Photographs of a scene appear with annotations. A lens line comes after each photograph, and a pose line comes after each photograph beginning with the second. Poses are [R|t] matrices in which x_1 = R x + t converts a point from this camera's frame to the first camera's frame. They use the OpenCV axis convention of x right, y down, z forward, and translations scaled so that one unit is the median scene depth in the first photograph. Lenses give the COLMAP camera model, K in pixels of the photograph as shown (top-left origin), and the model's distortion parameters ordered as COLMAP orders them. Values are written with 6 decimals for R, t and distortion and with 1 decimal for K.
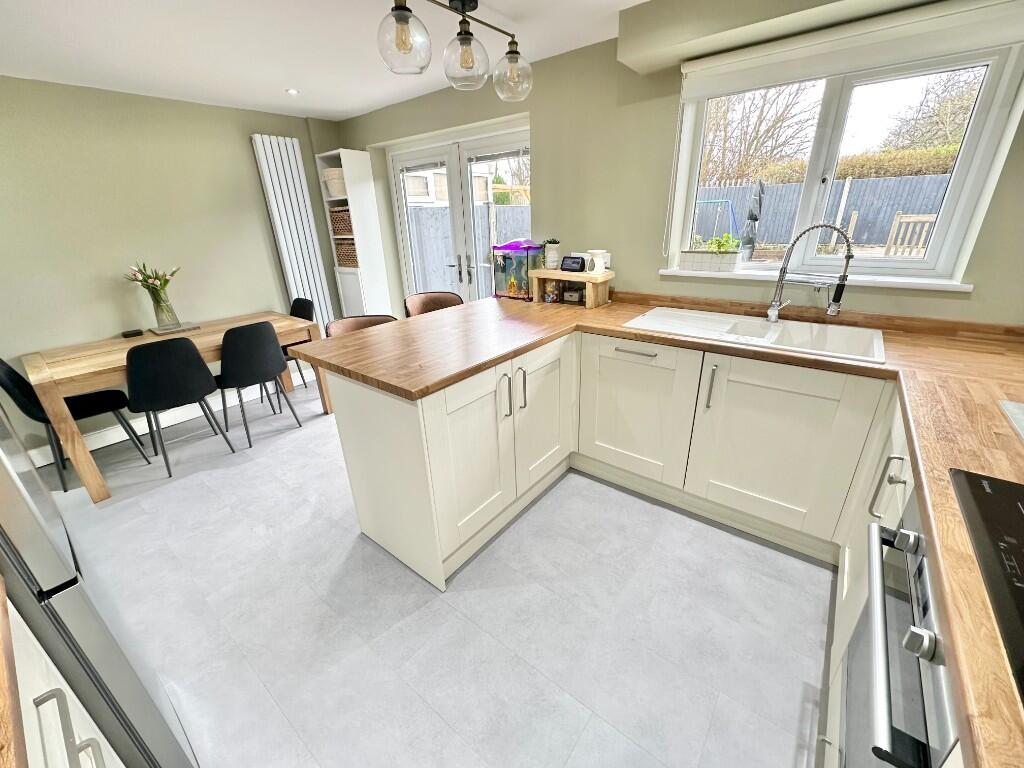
lens RADIAL K [[406.3, 0, 513.5], [0, 406.3, 384.0], [0, 0, 1]] dist [-0.001023, -0.000507]
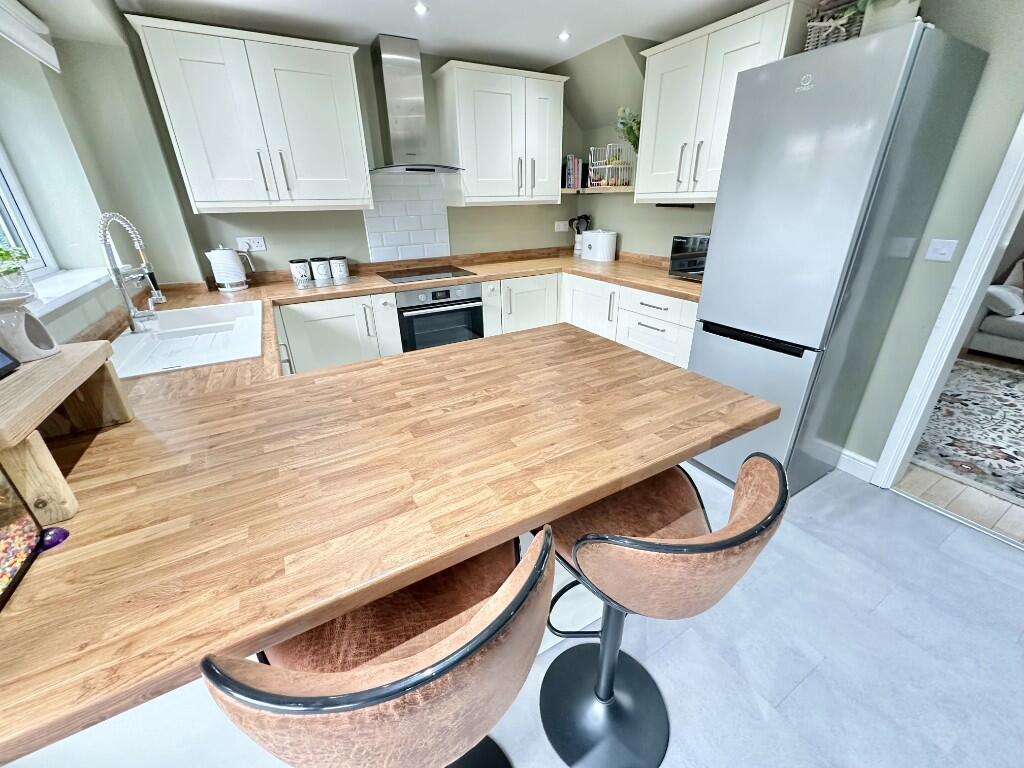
lens RADIAL K [[406.3, 0, 513.3], [0, 406.3, 380.4], [0, 0, 1]] dist [-0.001023, -0.000507]
pose [[-0.925881, -0.107634, 0.362159, -0.389180], [0.187661, 0.700942, 0.688087, -0.504774], [-0.327914, 0.705050, -0.628790, 1.315028]]
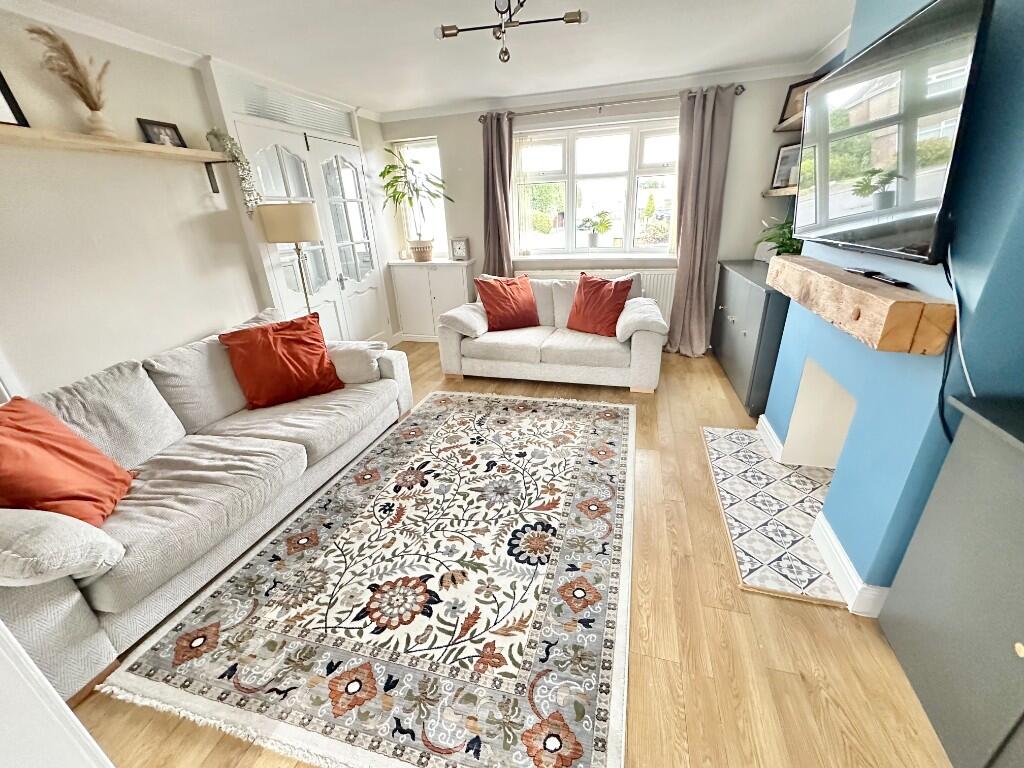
lens RADIAL K [[406.3, 0, 512.0], [0, 406.3, 381.7], [0, 0, 1]] dist [-0.001023, -0.000507]
pose [[-0.923188, 0.214501, -0.318926, -1.289291], [-0.074315, 0.714503, 0.695674, -0.129123], [0.377096, 0.665939, -0.643680, 0.556618]]
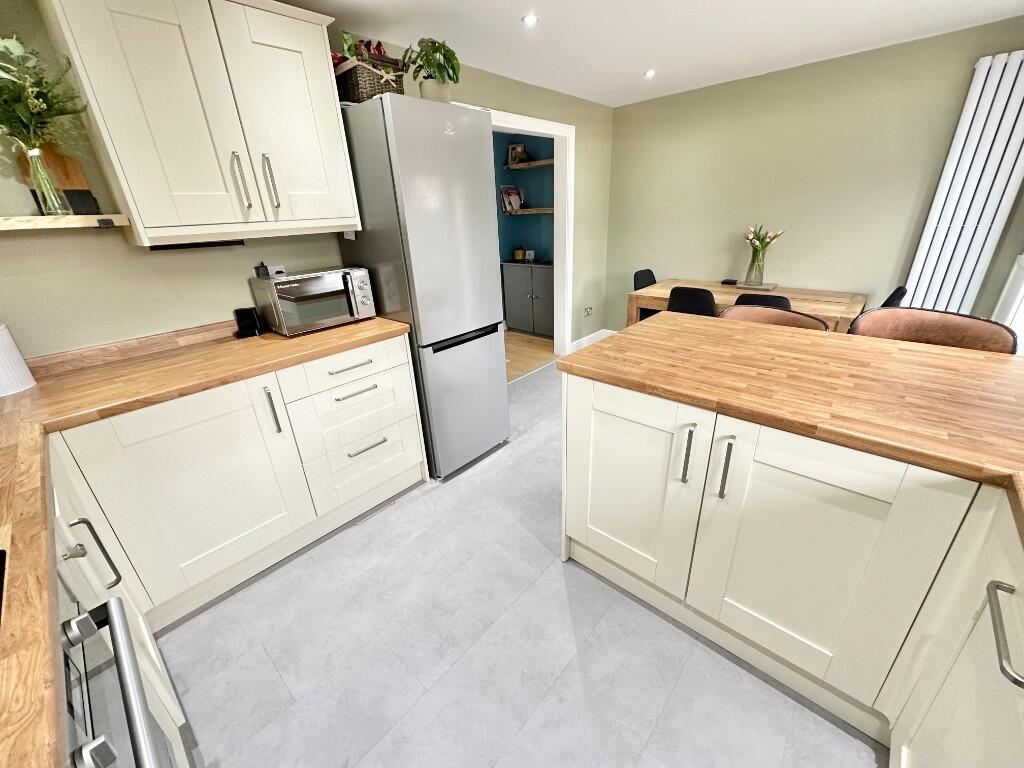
lens RADIAL K [[406.3, 0, 512.1], [0, 406.3, 381.2], [0, 0, 1]] dist [-0.001023, -0.000507]
pose [[-0.064650, 0.417429, -0.906407, 0.497118], [-0.339986, 0.844752, 0.413285, -0.222530], [0.938206, 0.334885, 0.087307, 0.536823]]
